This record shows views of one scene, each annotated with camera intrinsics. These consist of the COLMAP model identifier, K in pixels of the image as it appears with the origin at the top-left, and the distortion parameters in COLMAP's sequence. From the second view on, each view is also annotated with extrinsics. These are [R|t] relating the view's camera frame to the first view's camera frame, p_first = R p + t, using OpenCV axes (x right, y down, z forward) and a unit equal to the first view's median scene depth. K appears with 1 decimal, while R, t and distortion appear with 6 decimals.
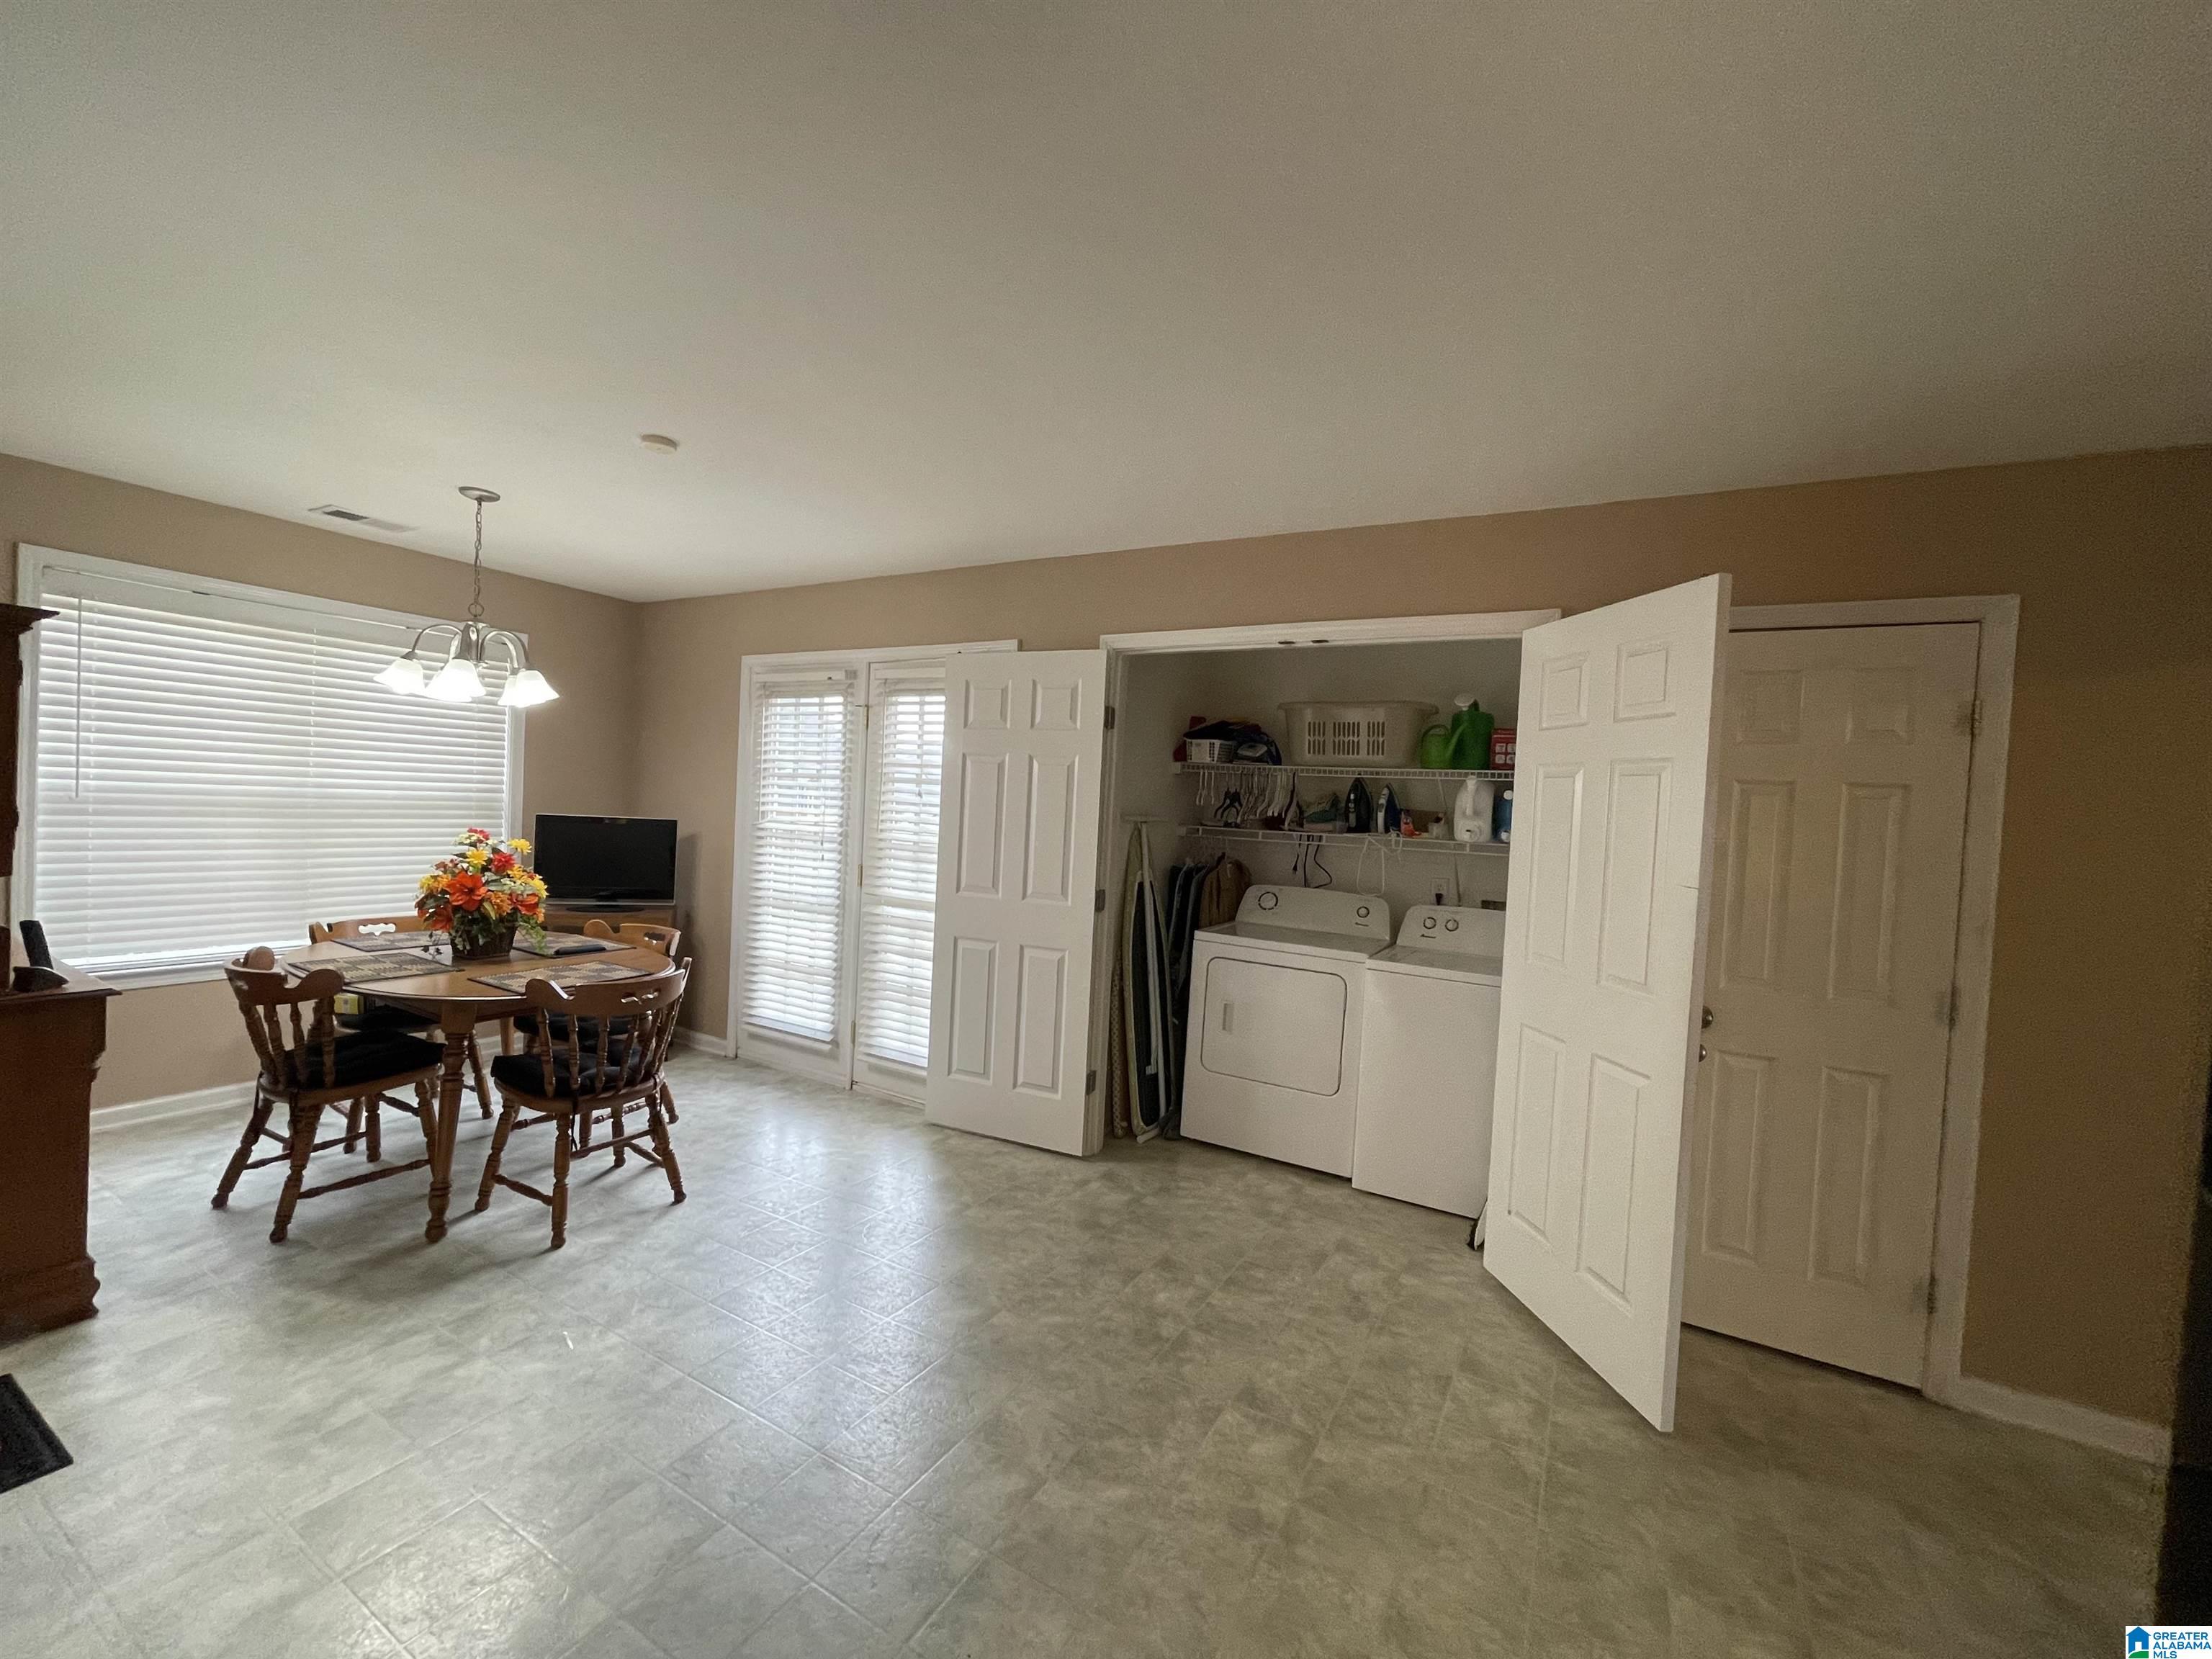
lens RADIAL K [[897.1, 0, 1092.3], [0, 897.1, 825.6], [0, 0, 1]] dist [0.000980, 0.001045]
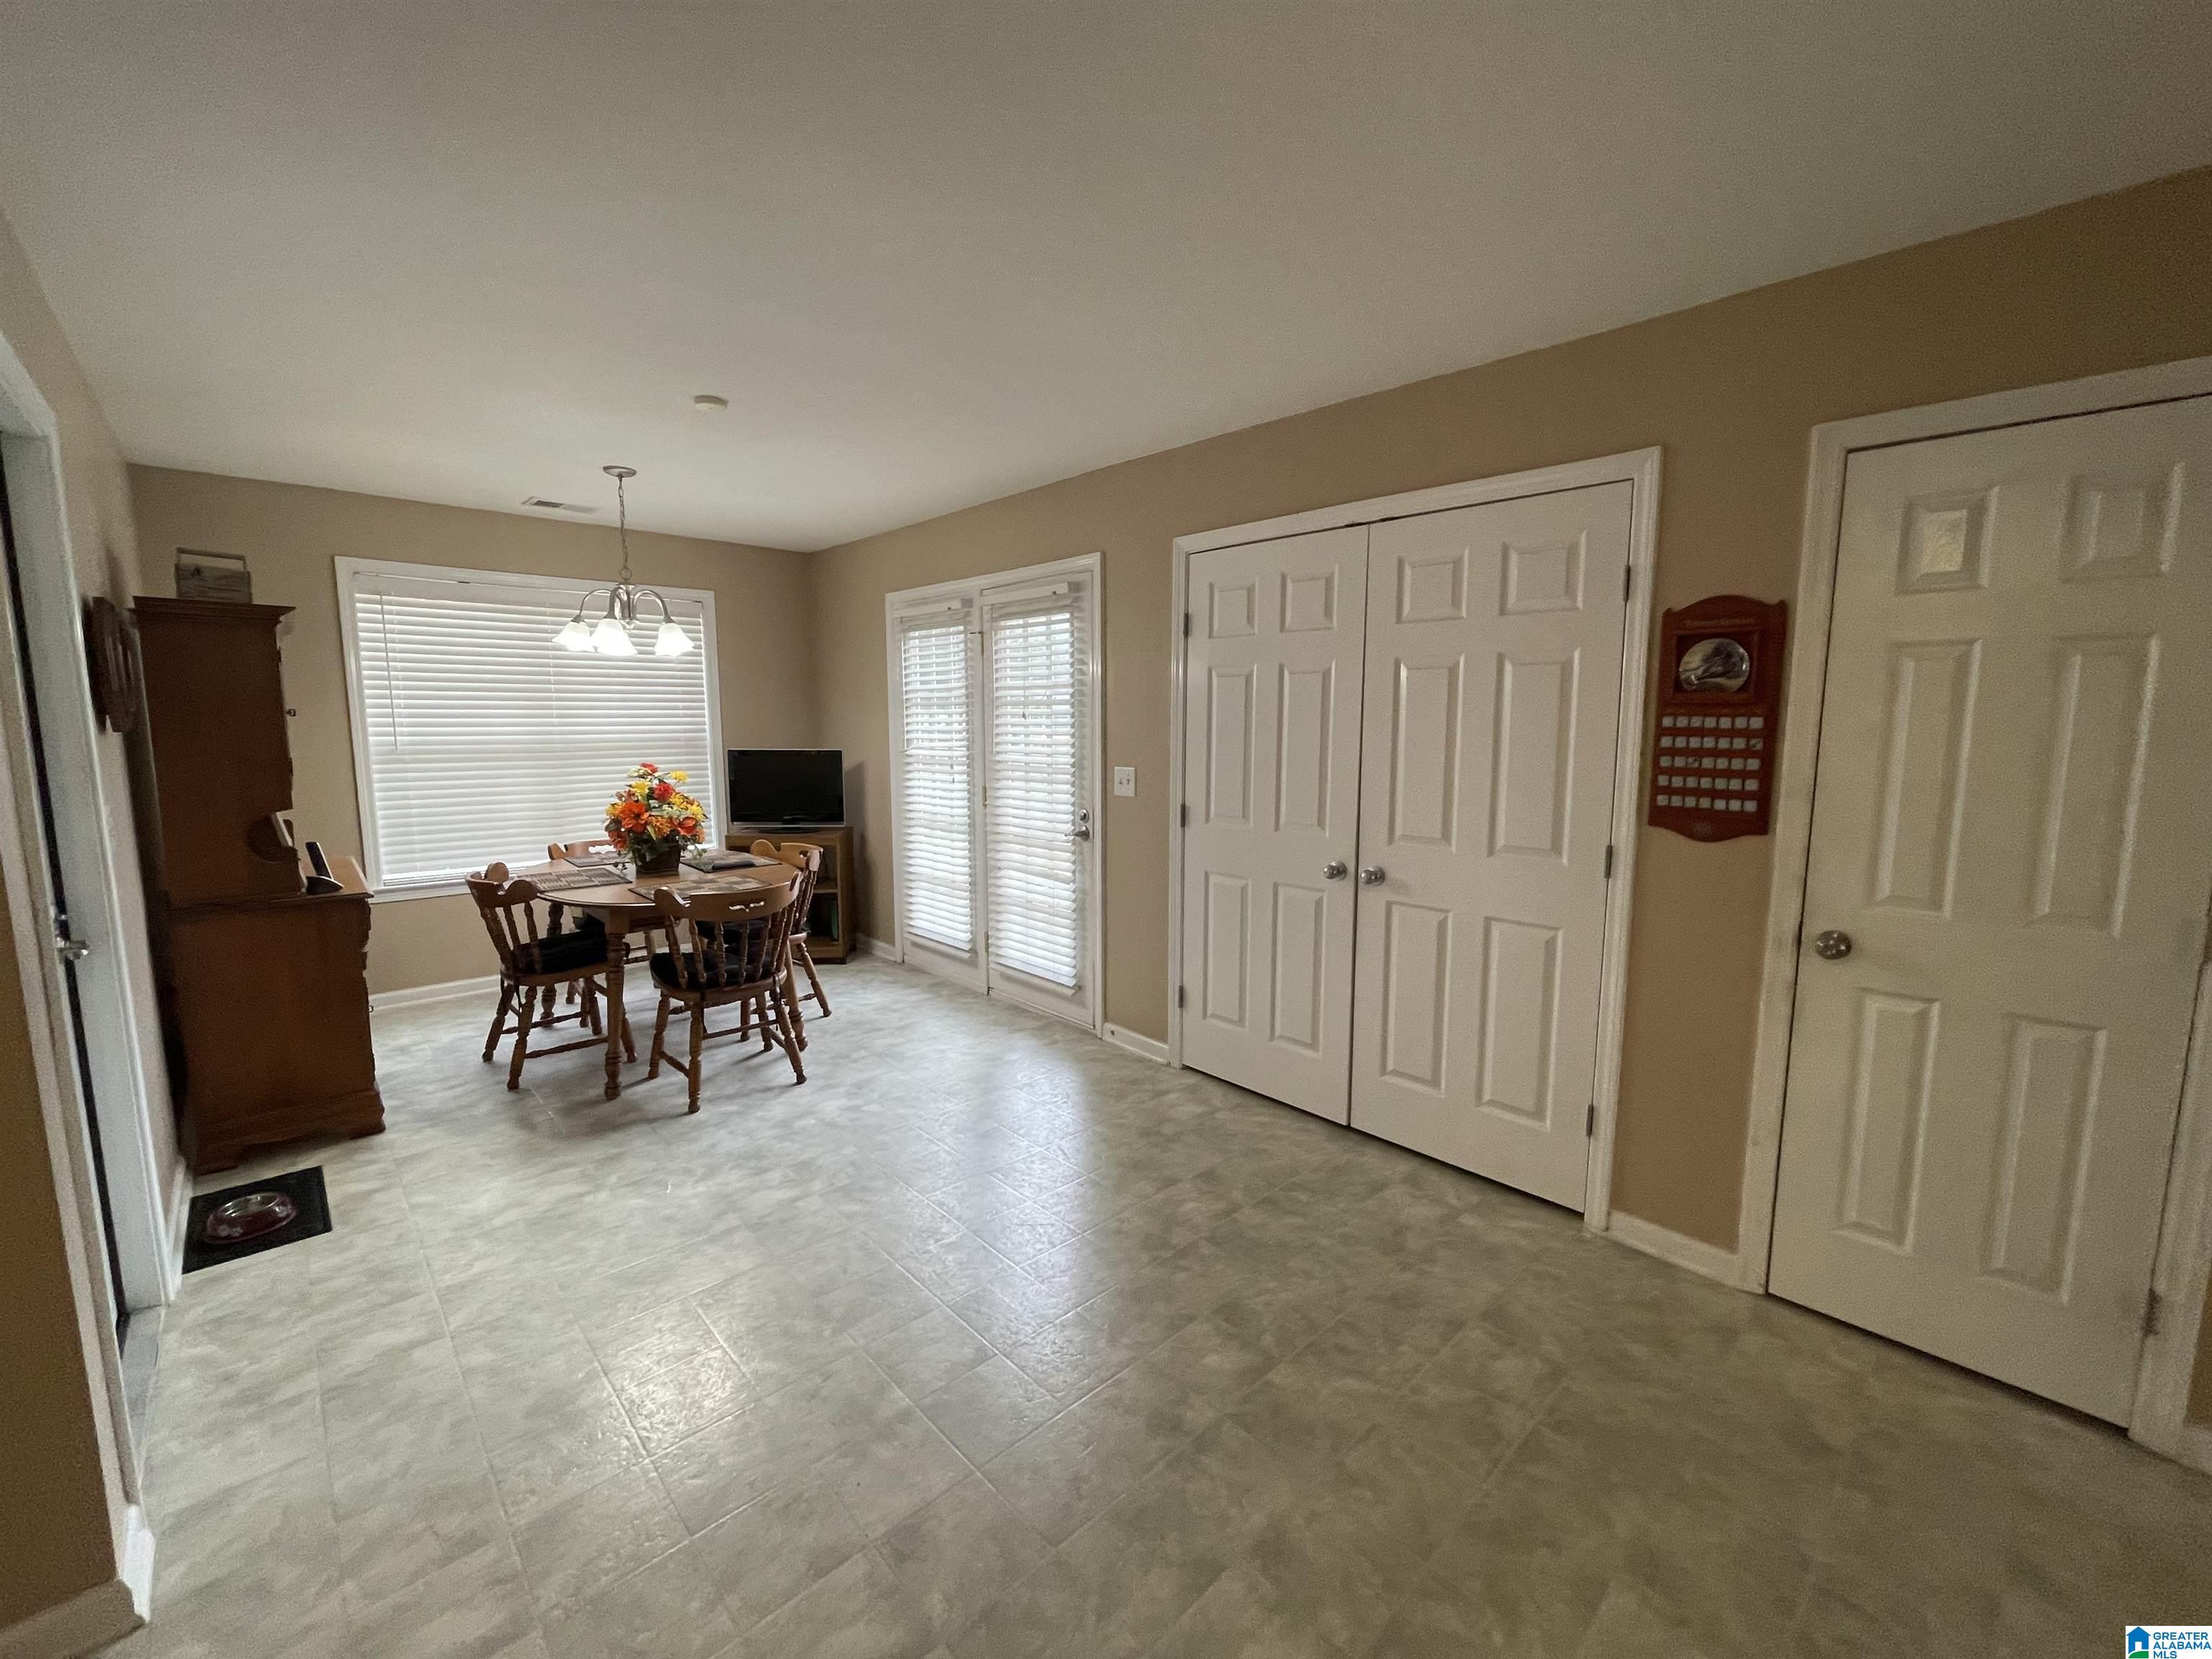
lens RADIAL K [[897.1, 0, 1092.3], [0, 897.1, 825.6], [0, 0, 1]] dist [0.000980, 0.001045]
pose [[0.956223, -0.013734, -0.292318, 0.227838], [0.039853, 0.995703, 0.083586, 0.009564], [0.289914, -0.091576, 0.952661, 0.042071]]
